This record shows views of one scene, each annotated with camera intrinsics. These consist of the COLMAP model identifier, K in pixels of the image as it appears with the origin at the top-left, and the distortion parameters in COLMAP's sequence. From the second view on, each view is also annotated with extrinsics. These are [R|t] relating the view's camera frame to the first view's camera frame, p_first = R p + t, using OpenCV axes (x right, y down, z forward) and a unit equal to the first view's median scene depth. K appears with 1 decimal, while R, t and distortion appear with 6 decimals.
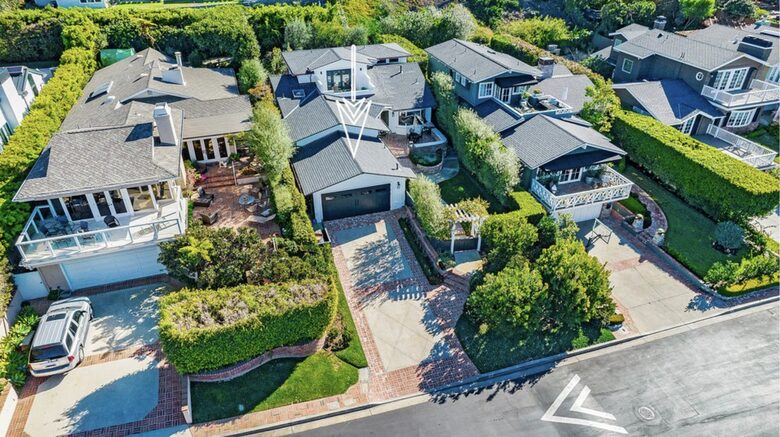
lens RADIAL K [[506.9, 0, 390.0], [0, 506.9, 218.5], [0, 0, 1]] dist [-0.064654, 0.060802]
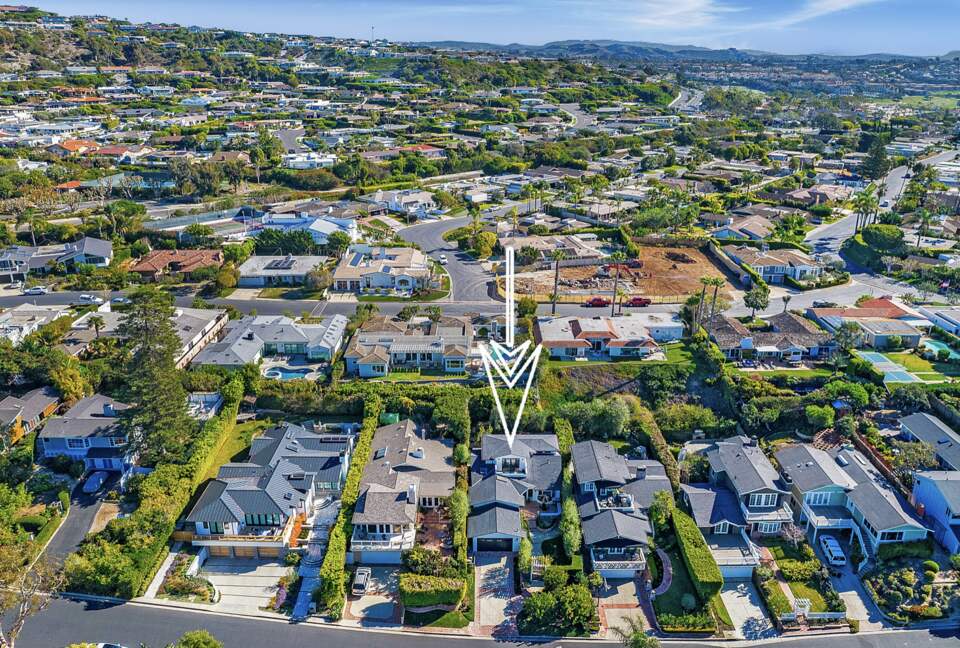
lens RADIAL K [[744.6, 0, 479.9], [0, 744.6, 294.6], [0, 0, 1]] dist [-0.054036, -0.001122]
pose [[0.950525, 0.094354, -0.295973, 0.715086], [-0.170148, 0.955266, -0.241901, -0.285917], [0.259909, 0.280293, 0.924058, -2.180554]]
